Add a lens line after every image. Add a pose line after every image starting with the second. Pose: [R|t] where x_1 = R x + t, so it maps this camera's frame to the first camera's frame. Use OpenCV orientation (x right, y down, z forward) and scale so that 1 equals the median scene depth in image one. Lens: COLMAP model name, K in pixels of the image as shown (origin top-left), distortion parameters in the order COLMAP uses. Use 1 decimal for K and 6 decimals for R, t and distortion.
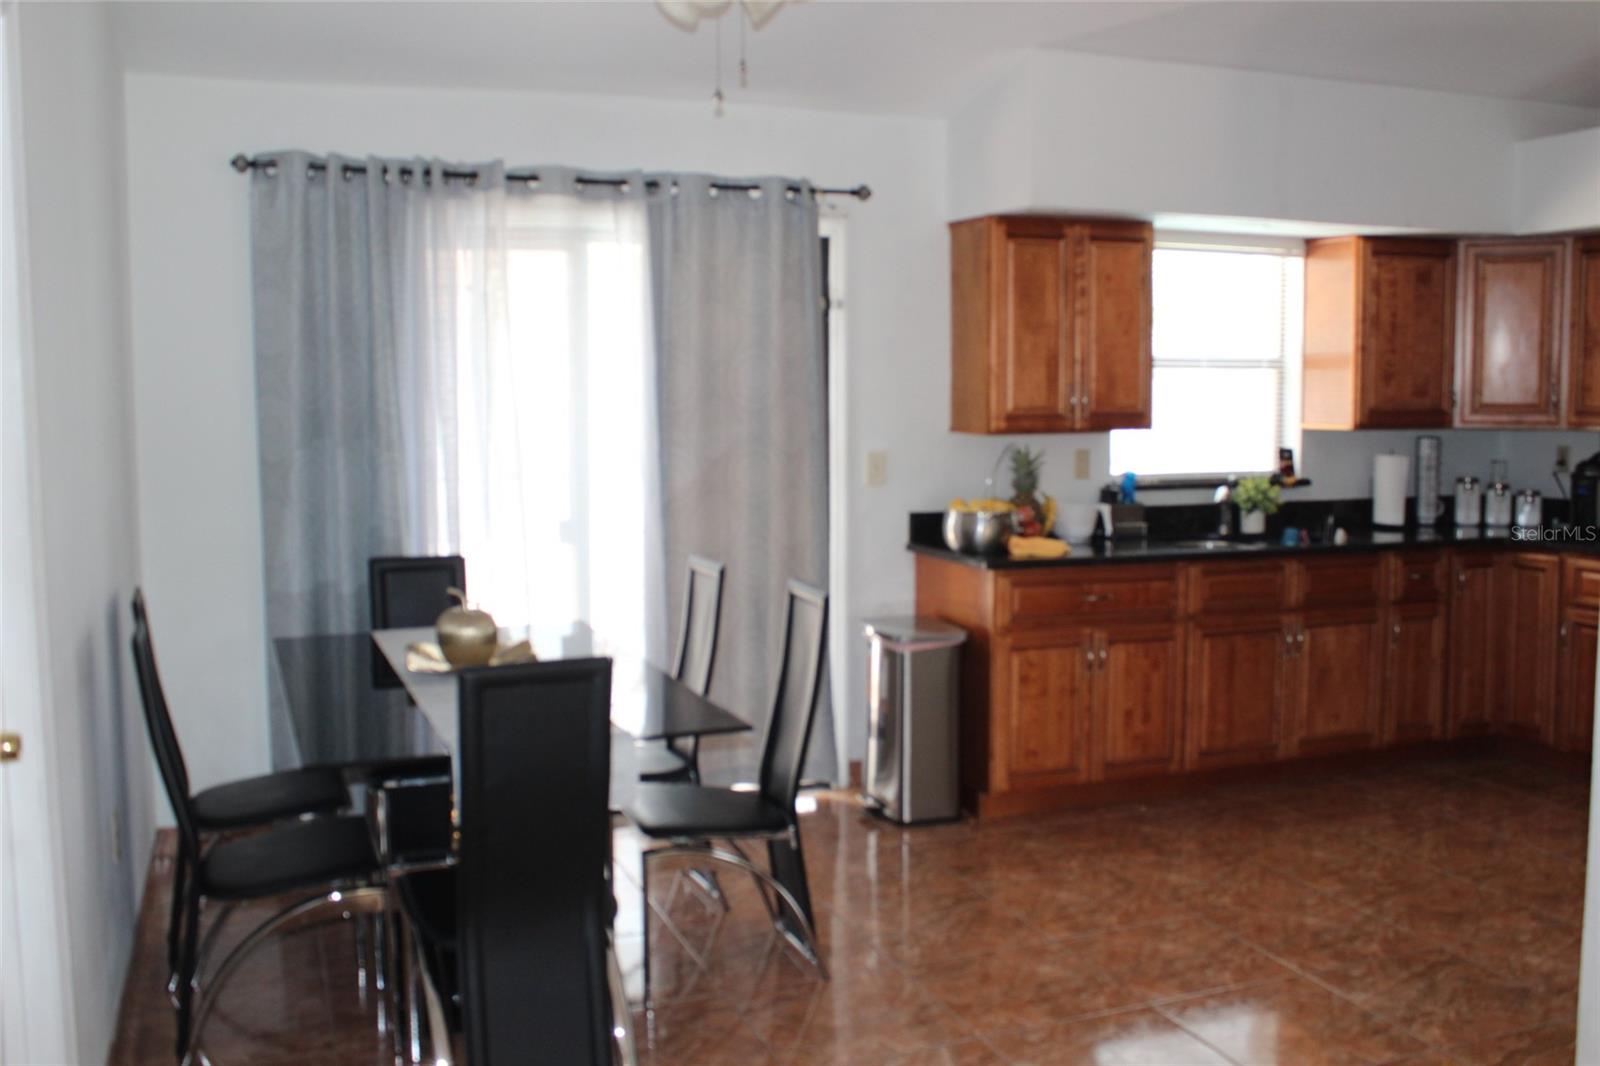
lens RADIAL K [[1517.5, 0, 790.0], [0, 1517.5, 534.3], [0, 0, 1]] dist [-0.103219, 0.000000]
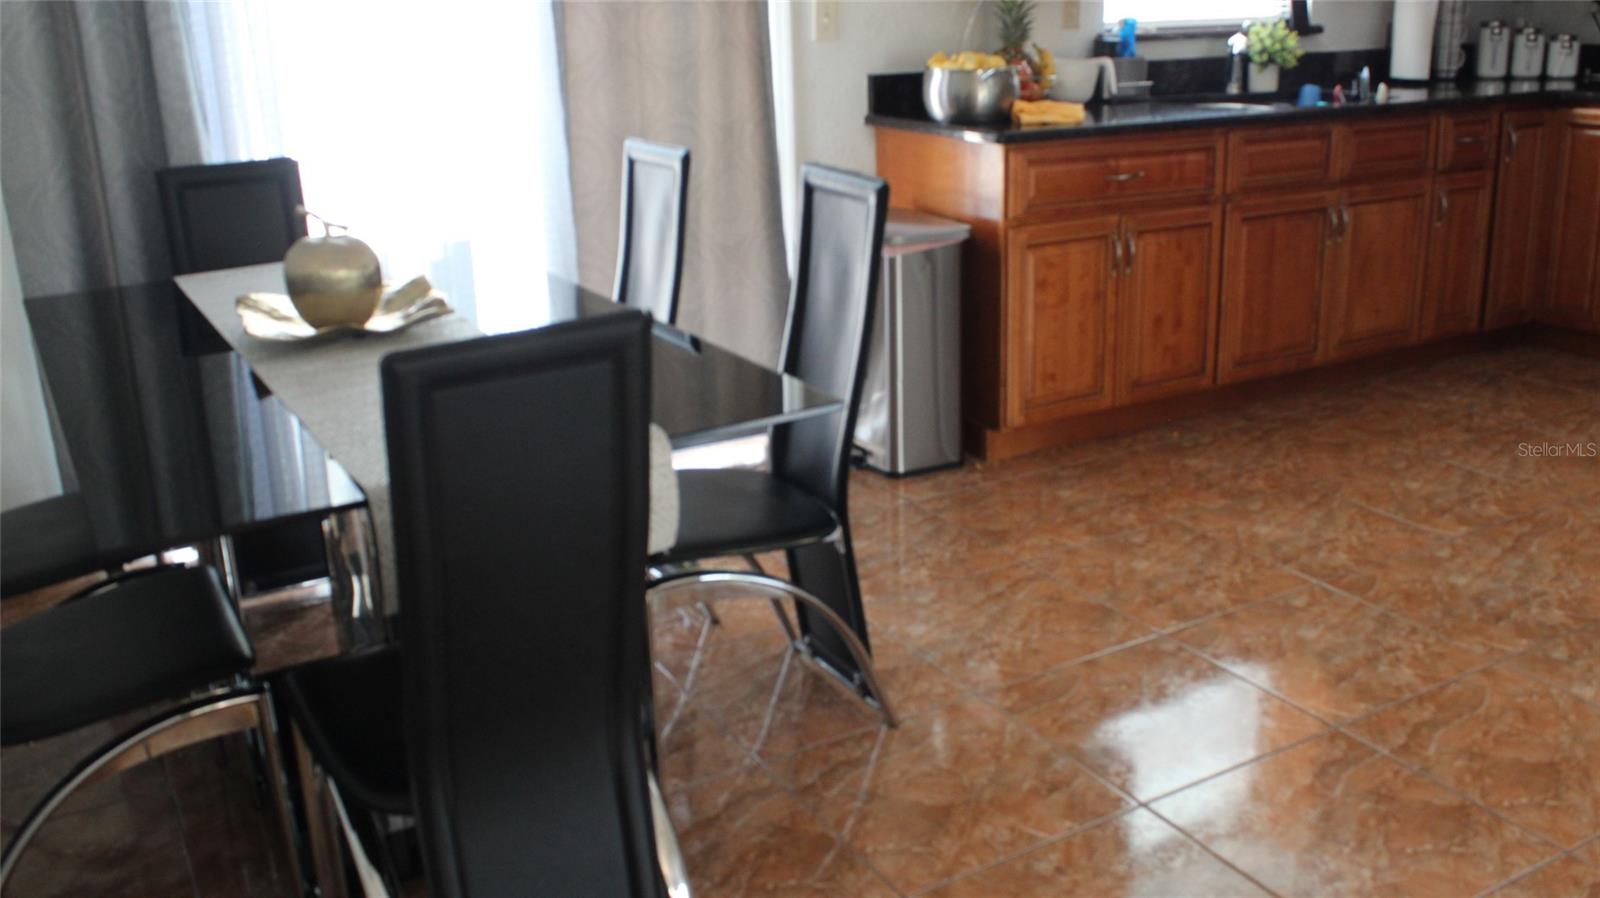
lens RADIAL K [[1465.8, 0, 794.3], [0, 1465.8, 456.9], [0, 0, 1]] dist [-0.125030, 0.082392]
pose [[0.987754, -0.071707, 0.138565, -0.079644], [0.039095, 0.973546, 0.225123, 0.007094], [-0.151043, -0.216949, 0.964427, 0.255757]]
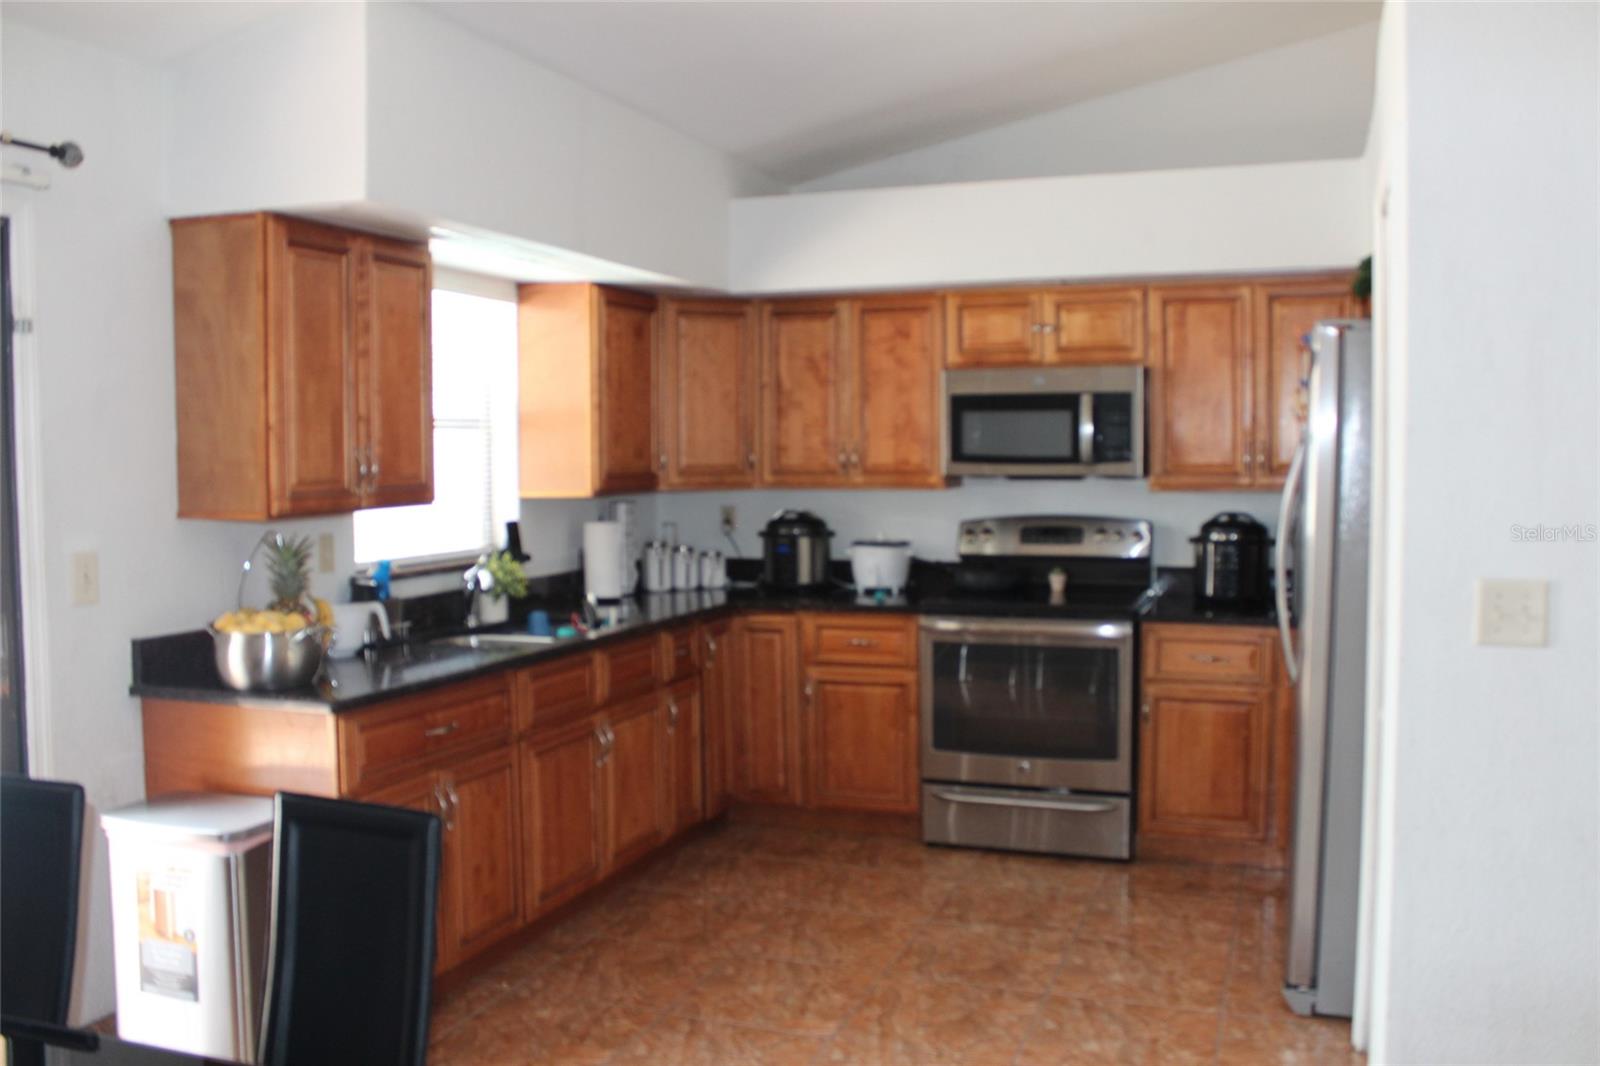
lens RADIAL K [[1372.0, 0, 807.9], [0, 1372.0, 532.3], [0, 0, 1]] dist [-0.164593, 0.138049]
pose [[0.637293, -0.046054, 0.769244, -0.188958], [0.073849, 0.997268, -0.001476, -0.040620], [-0.767075, 0.057748, 0.638953, 0.406101]]
